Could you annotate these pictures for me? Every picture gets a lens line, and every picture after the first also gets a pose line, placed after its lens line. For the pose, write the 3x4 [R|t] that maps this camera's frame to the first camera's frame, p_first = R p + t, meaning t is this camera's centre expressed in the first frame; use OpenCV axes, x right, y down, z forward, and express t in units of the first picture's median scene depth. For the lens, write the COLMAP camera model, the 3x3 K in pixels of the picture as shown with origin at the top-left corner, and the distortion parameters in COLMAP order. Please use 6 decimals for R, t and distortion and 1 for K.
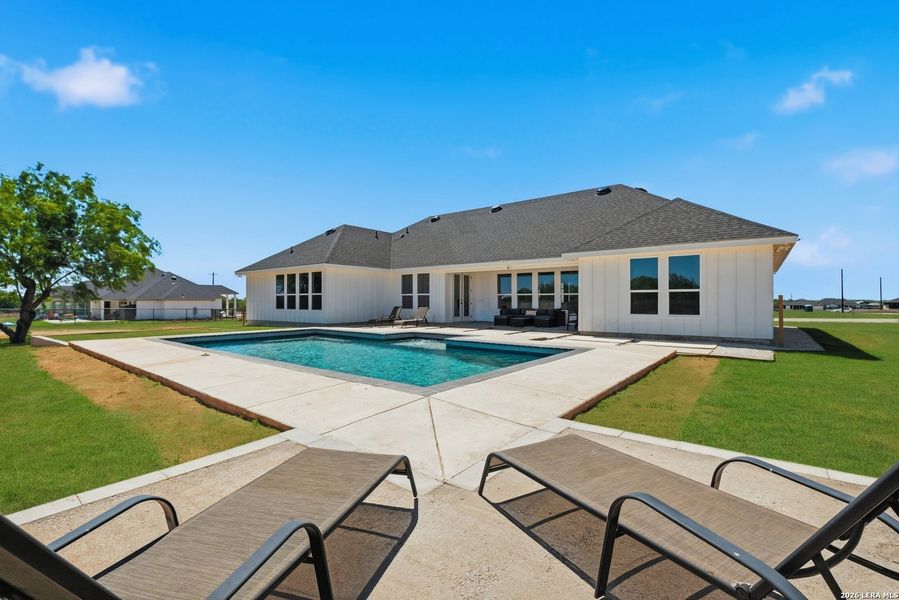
lens RADIAL K [[394.6, 0, 445.4], [0, 394.6, 301.0], [0, 0, 1]] dist [0.001120, -0.001140]
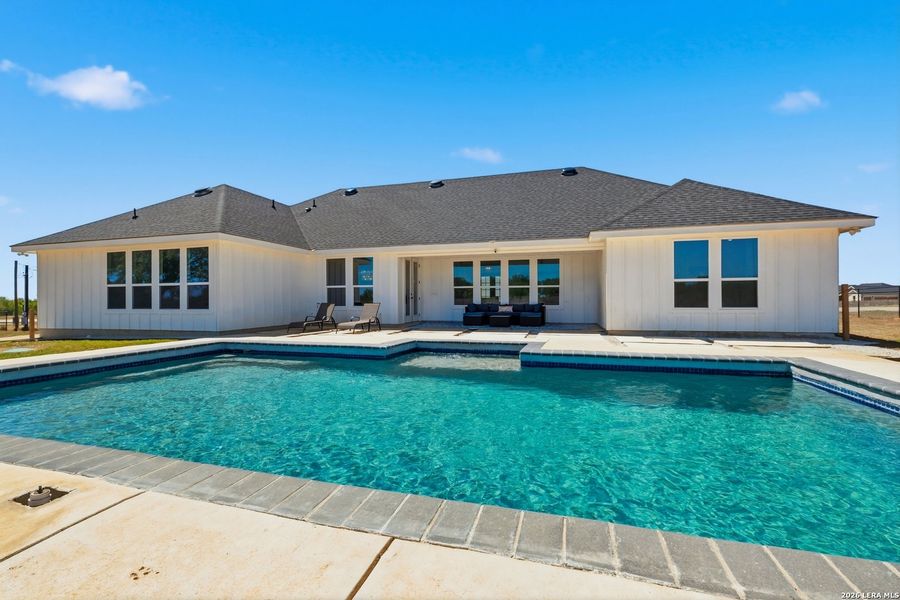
lens RADIAL K [[395.0, 0, 452.6], [0, 395.0, 298.4], [0, 0, 1]] dist [0.001120, -0.001140]
pose [[0.927900, -0.004036, 0.372808, -0.179816], [0.005028, 0.999986, -0.001689, 0.008362], [-0.372796, 0.003442, 0.927907, 0.269426]]
